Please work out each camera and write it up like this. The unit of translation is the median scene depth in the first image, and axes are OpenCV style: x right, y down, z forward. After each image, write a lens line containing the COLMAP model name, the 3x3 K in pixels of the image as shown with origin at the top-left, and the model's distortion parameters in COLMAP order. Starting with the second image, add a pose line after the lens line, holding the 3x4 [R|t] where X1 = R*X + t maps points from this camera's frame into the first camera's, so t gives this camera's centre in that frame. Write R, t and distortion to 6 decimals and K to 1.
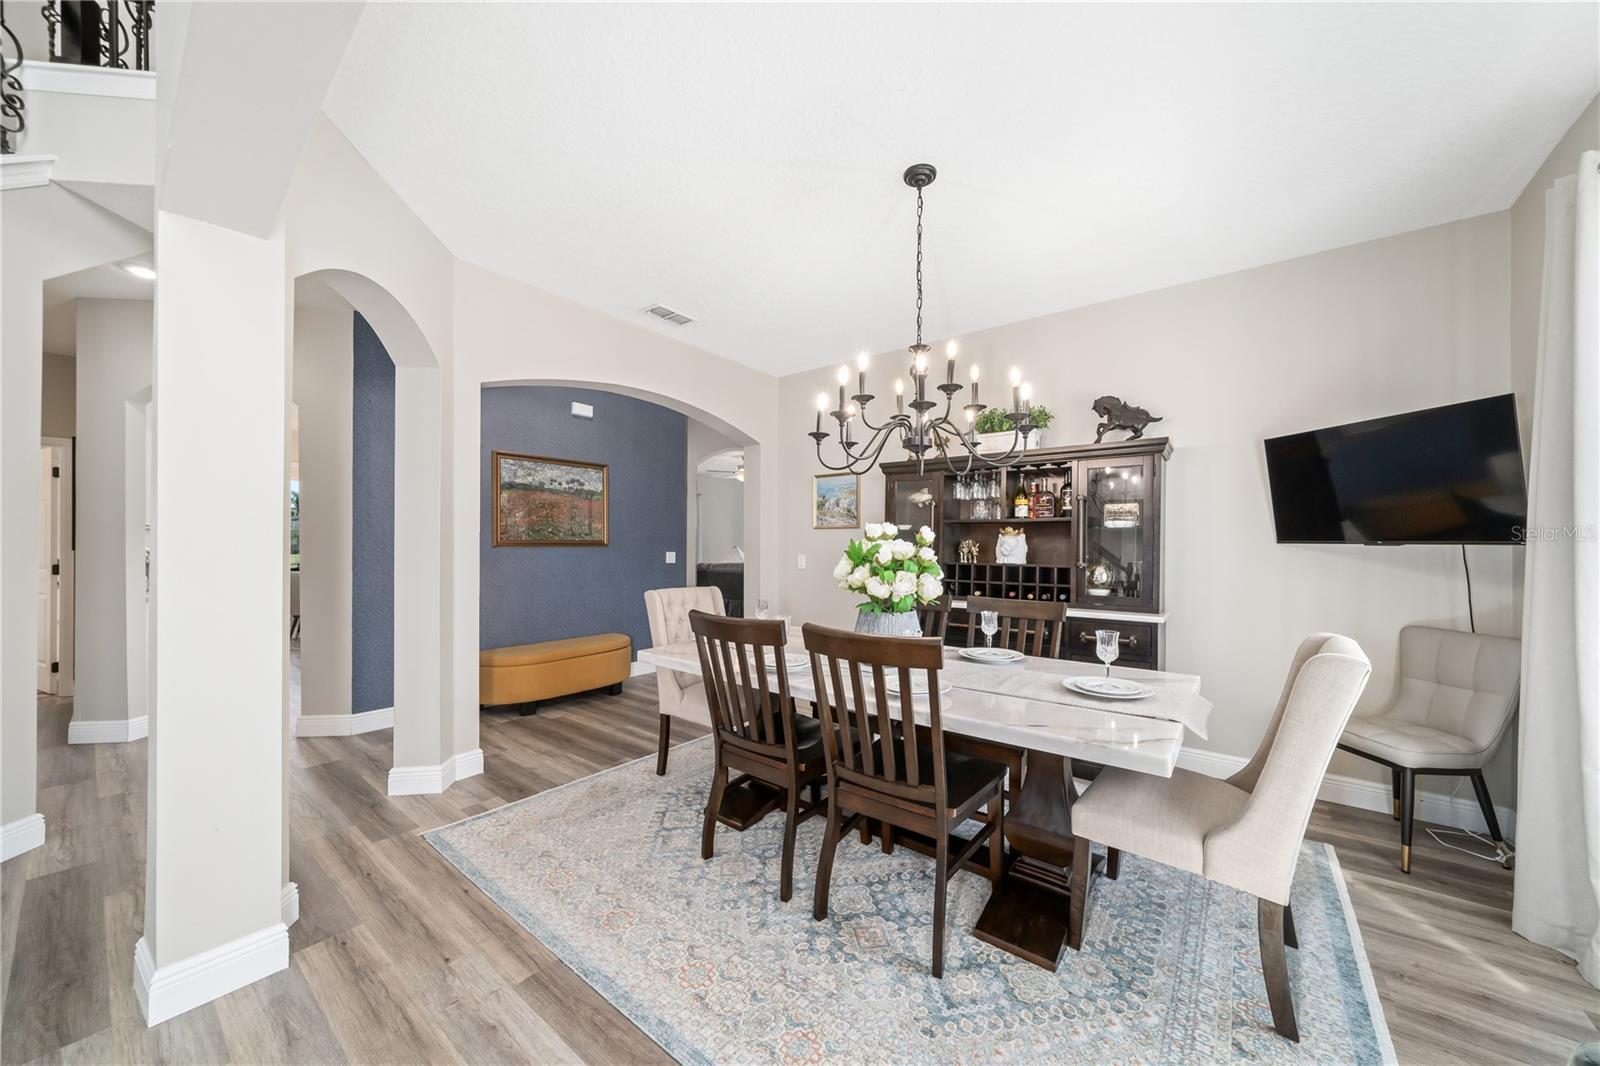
lens RADIAL K [[550.3, 0, 806.3], [0, 550.3, 539.3], [0, 0, 1]] dist [-0.002693, -0.000126]
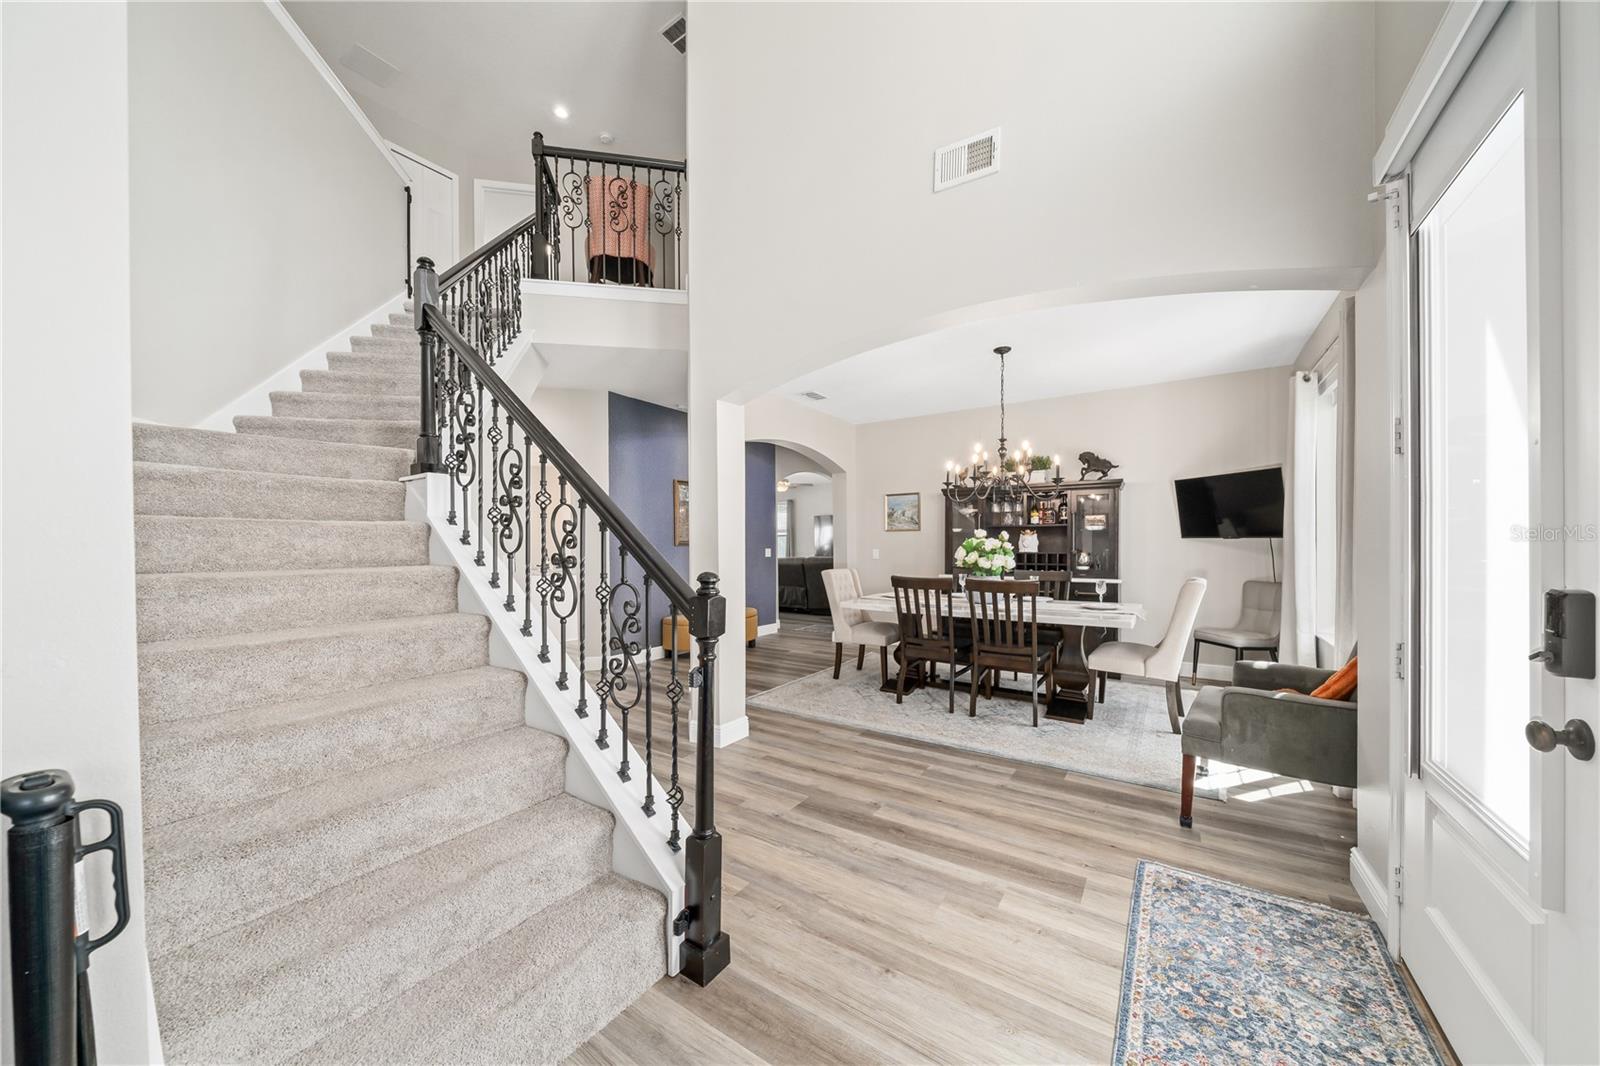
lens RADIAL K [[550.3, 0, 796.4], [0, 550.3, 541.9], [0, 0, 1]] dist [-0.002693, -0.000126]
pose [[0.997461, -0.010271, 0.070476, -0.478835], [0.009781, 0.999926, 0.007295, -0.005184], [-0.070545, -0.006587, 0.997487, -0.642139]]
